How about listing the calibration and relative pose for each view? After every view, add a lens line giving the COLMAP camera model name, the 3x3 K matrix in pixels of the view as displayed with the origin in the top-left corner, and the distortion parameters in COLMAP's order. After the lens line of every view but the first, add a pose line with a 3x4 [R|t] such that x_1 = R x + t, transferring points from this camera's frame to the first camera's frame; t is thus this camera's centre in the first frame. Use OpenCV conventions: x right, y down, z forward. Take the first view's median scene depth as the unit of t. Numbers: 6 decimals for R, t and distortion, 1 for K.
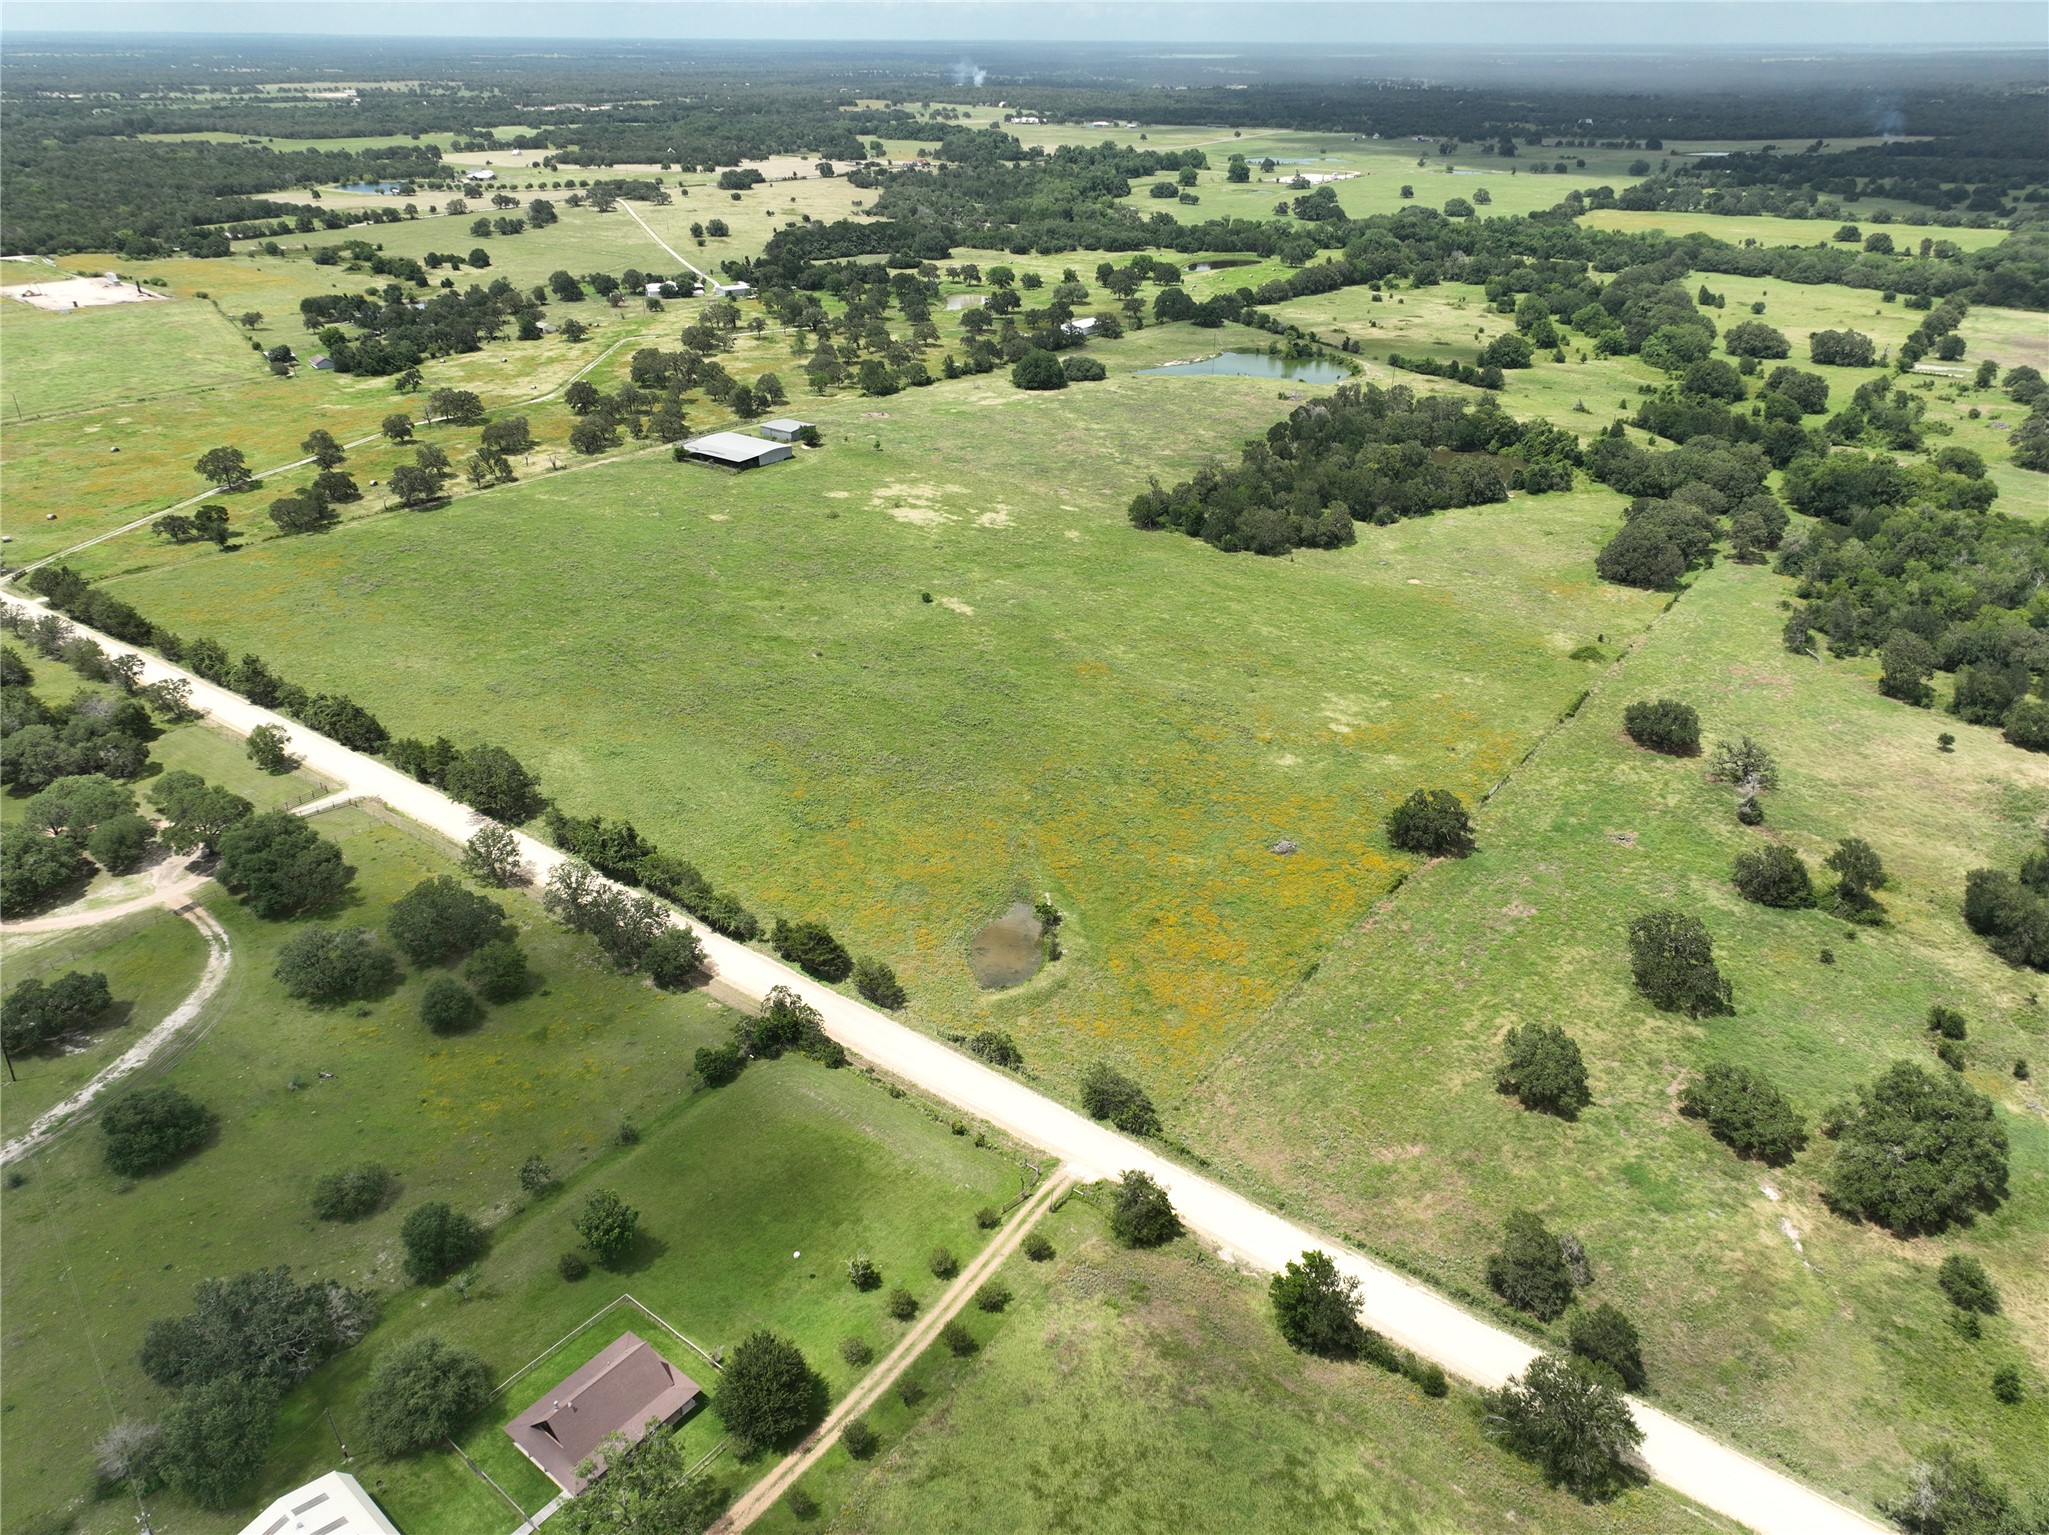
lens RADIAL K [[1436.6, 0, 1035.6], [0, 1436.6, 766.6], [0, 0, 1]] dist [-0.007702, 0.027958]
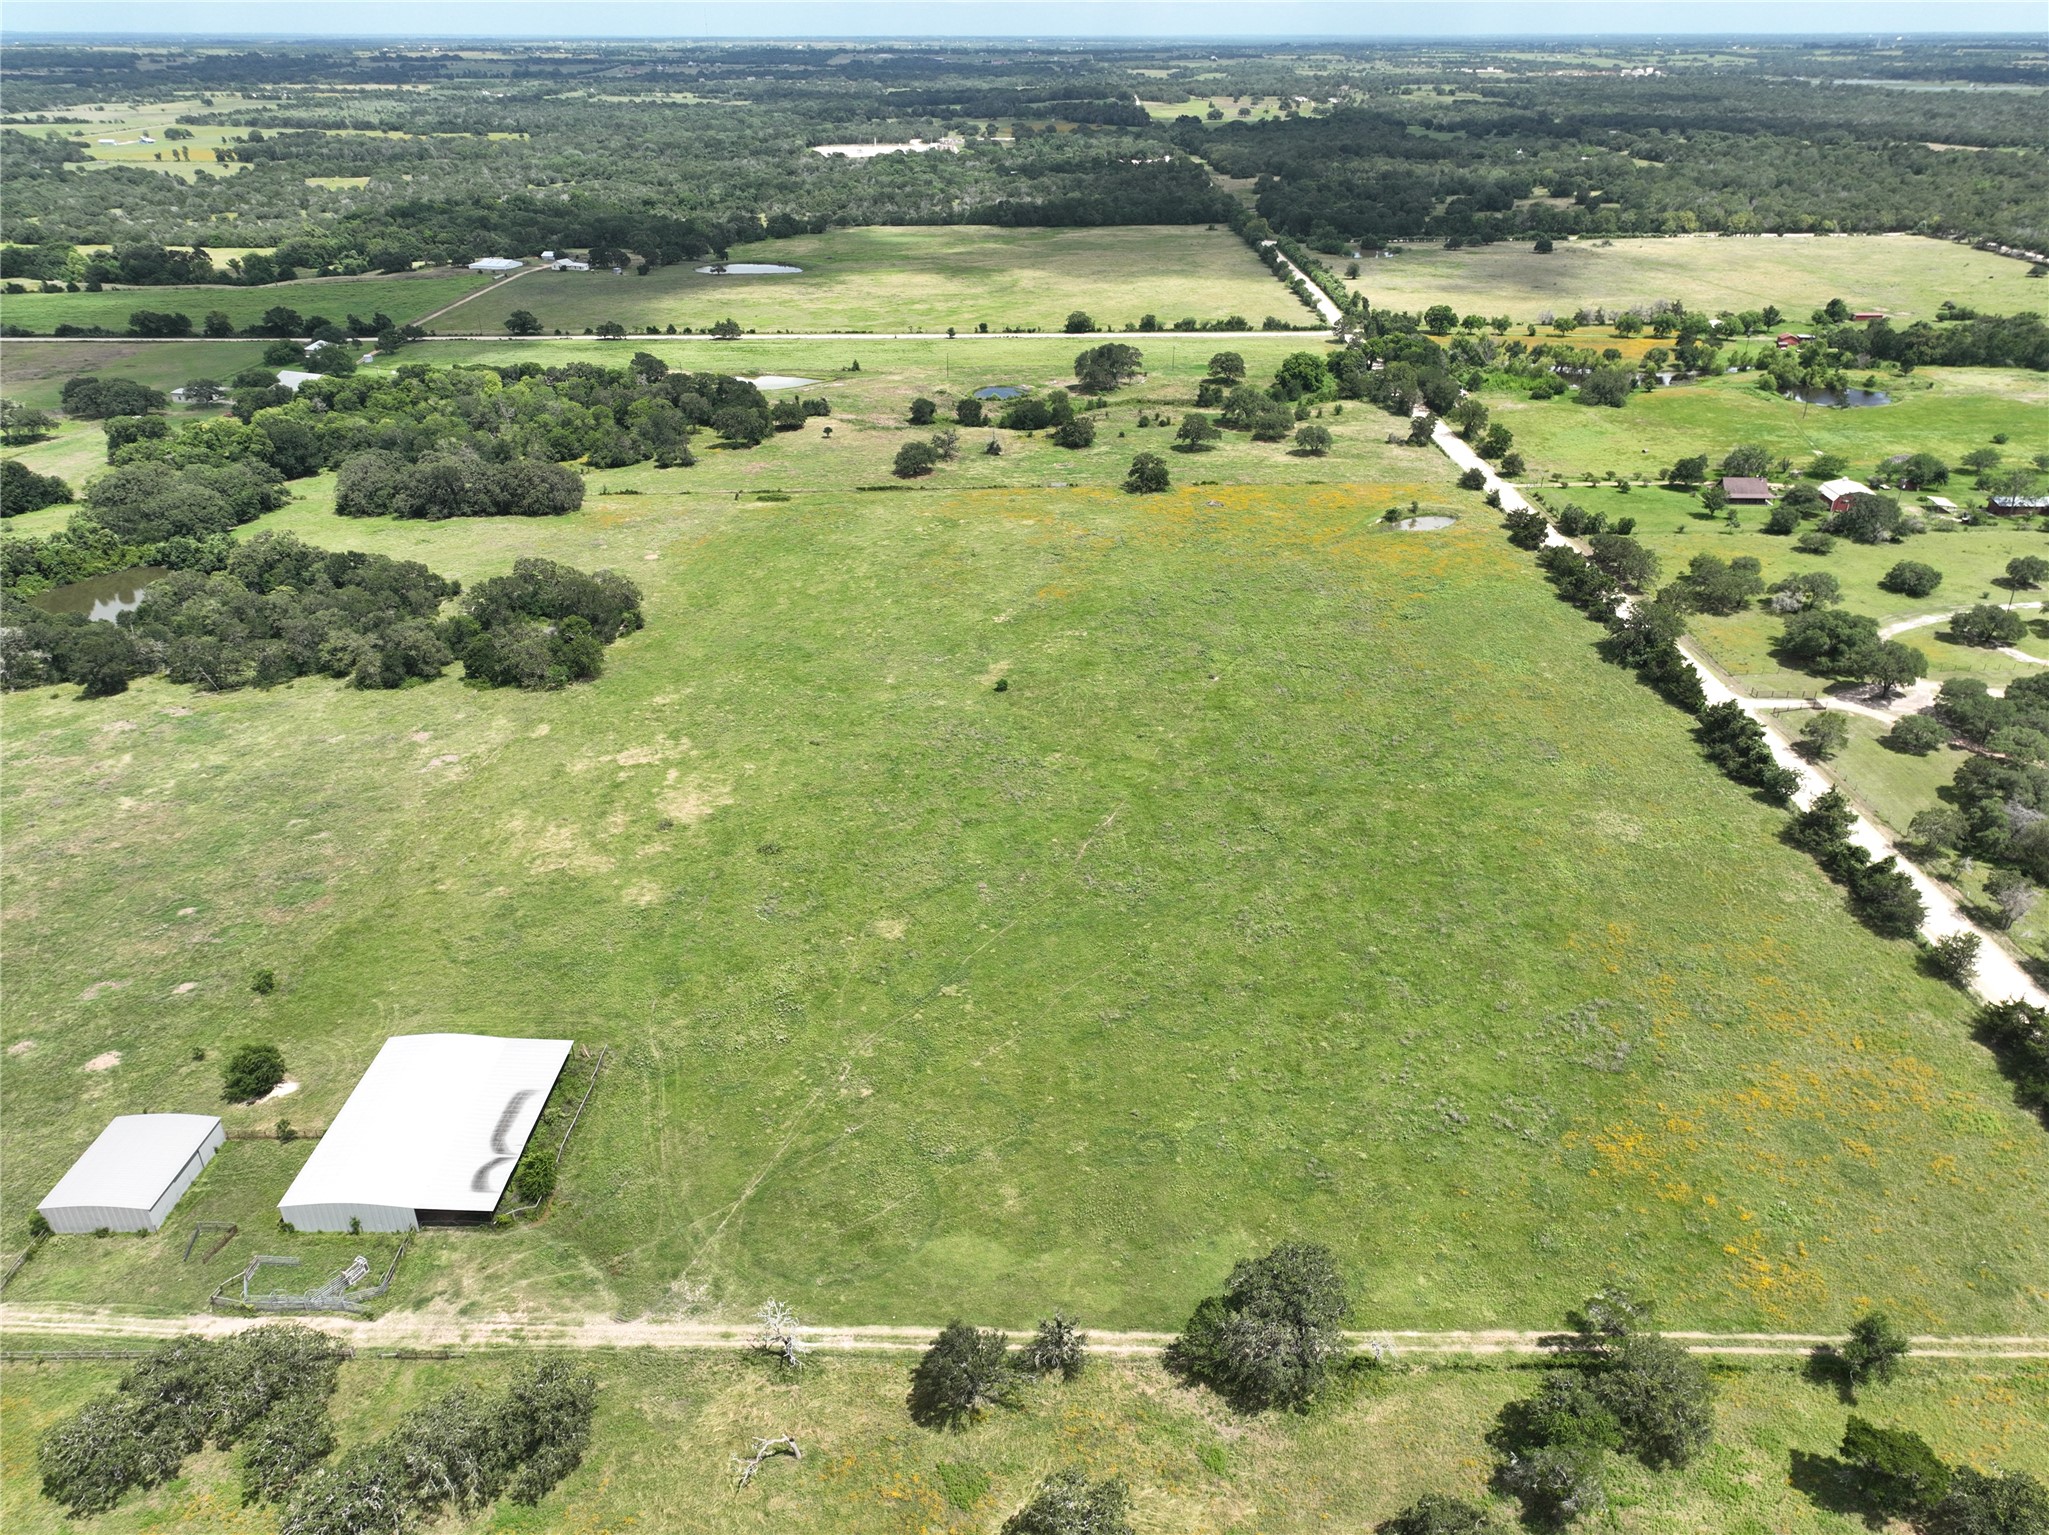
lens RADIAL K [[1436.6, 0, 1020.5], [0, 1436.6, 774.6], [0, 0, 1]] dist [-0.007702, 0.027958]
pose [[-0.574556, -0.383068, 0.723287, -0.588428], [0.370820, 0.665973, 0.647281, -0.517085], [-0.729642, 0.640109, -0.240590, 1.037348]]
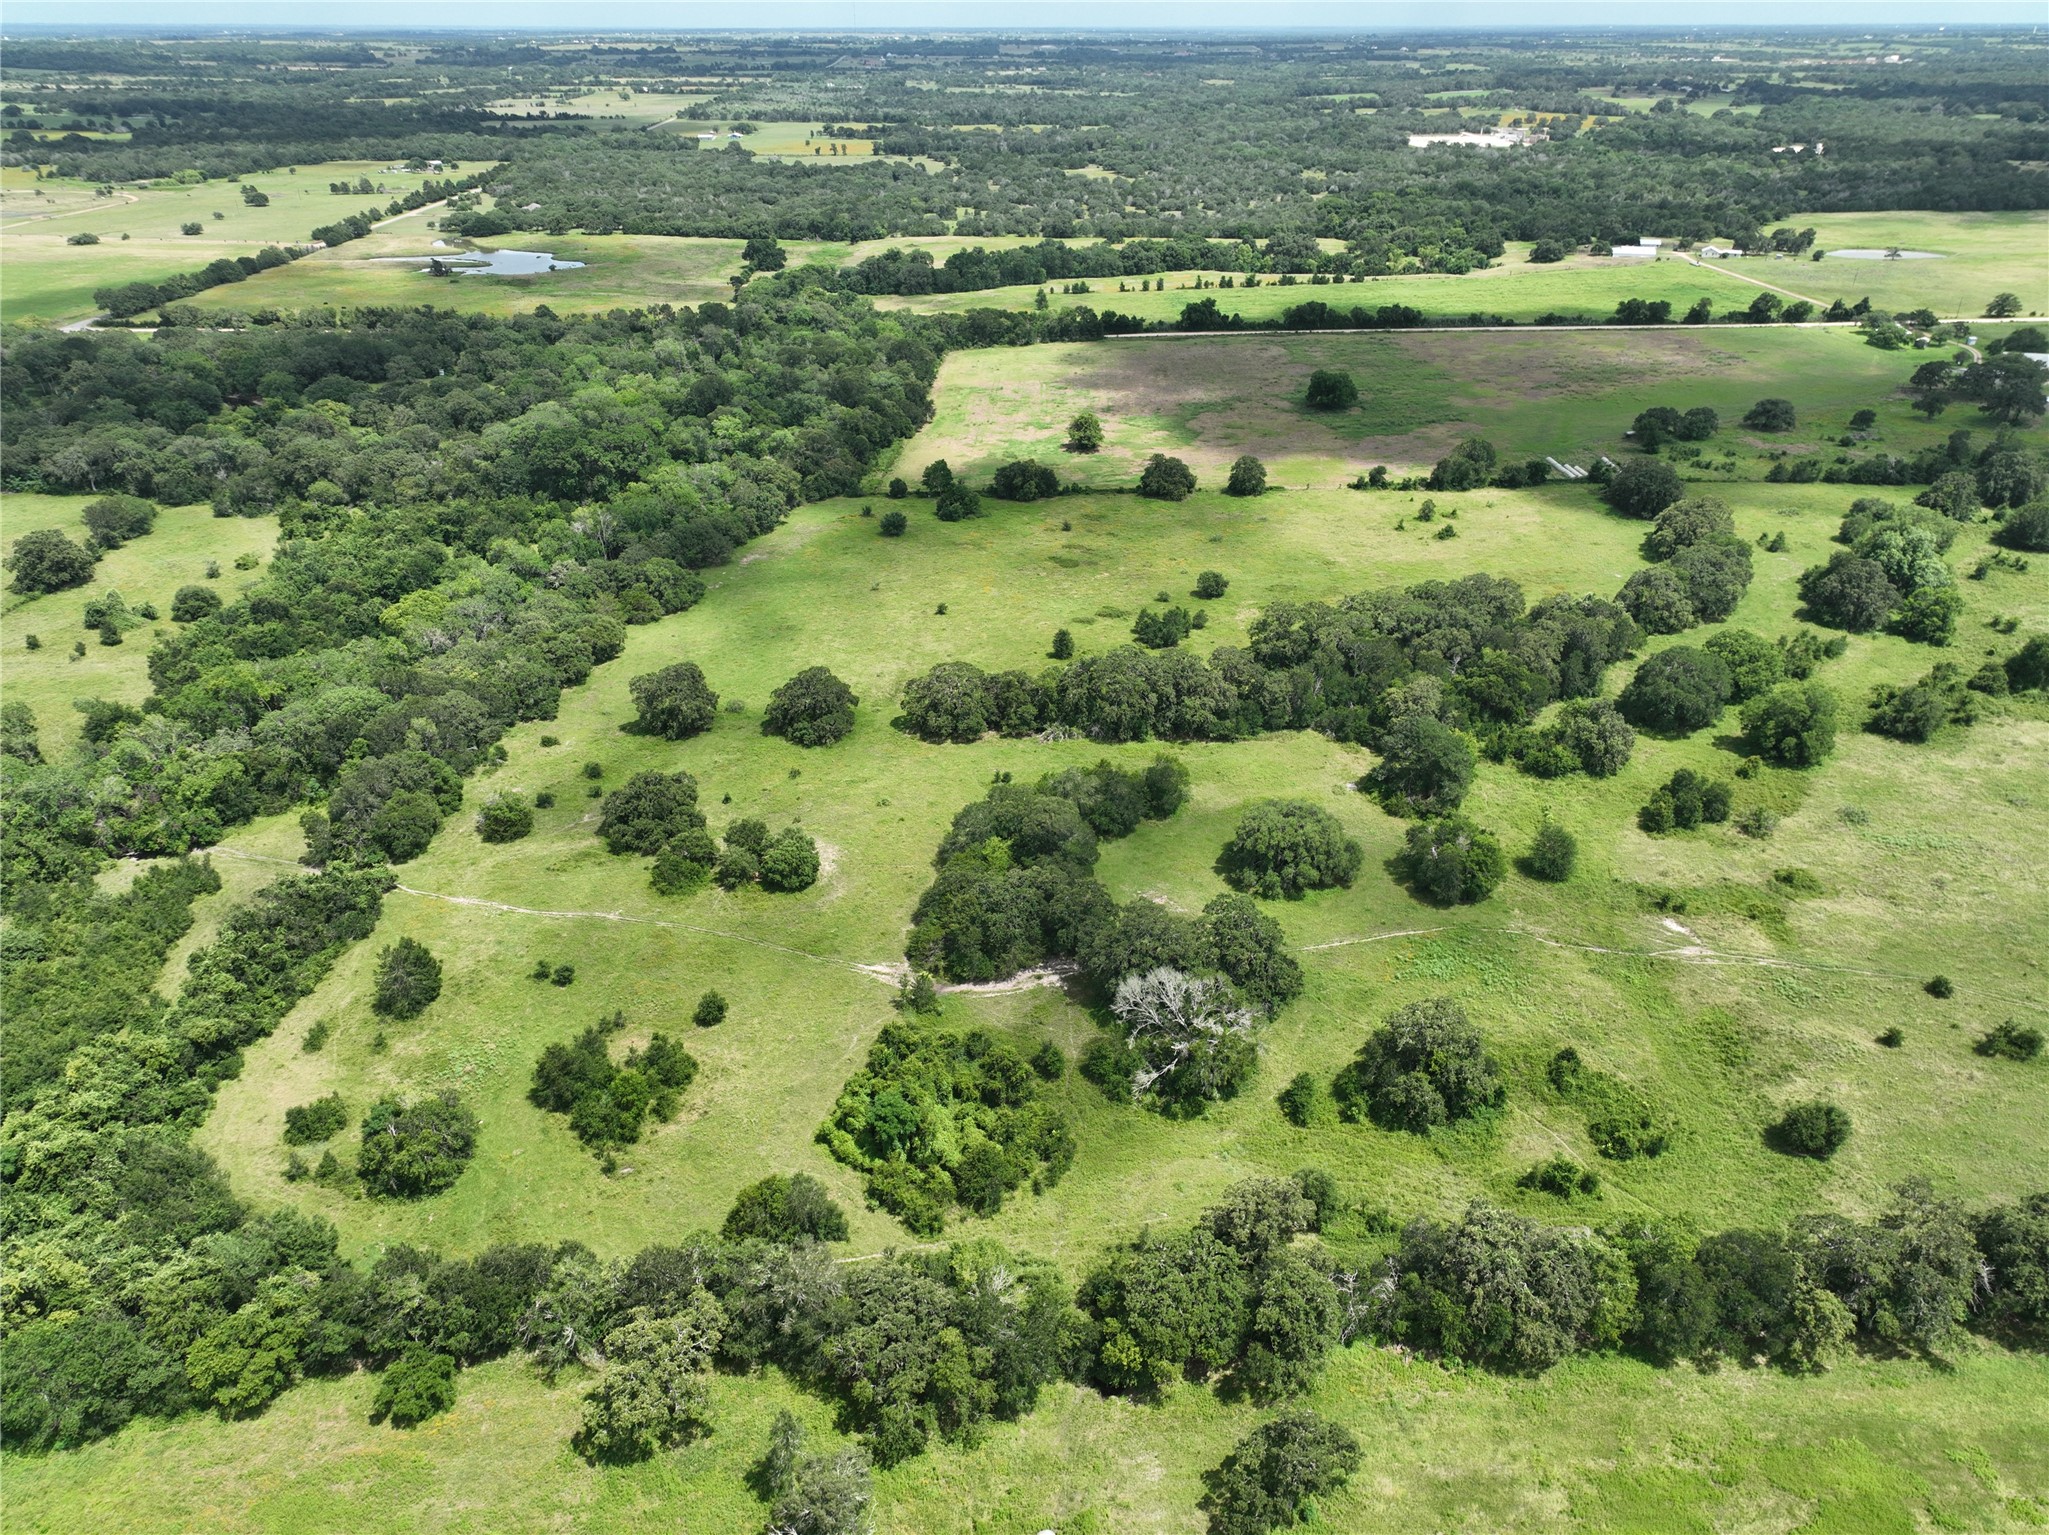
lens RADIAL K [[1436.6, 0, 1026.9], [0, 1436.6, 769.3], [0, 0, 1]] dist [-0.007702, 0.027958]
pose [[-0.600342, -0.375896, 0.705898, 0.354696], [0.361779, 0.659534, 0.658886, -1.130703], [-0.713236, 0.650936, -0.259955, 2.245682]]
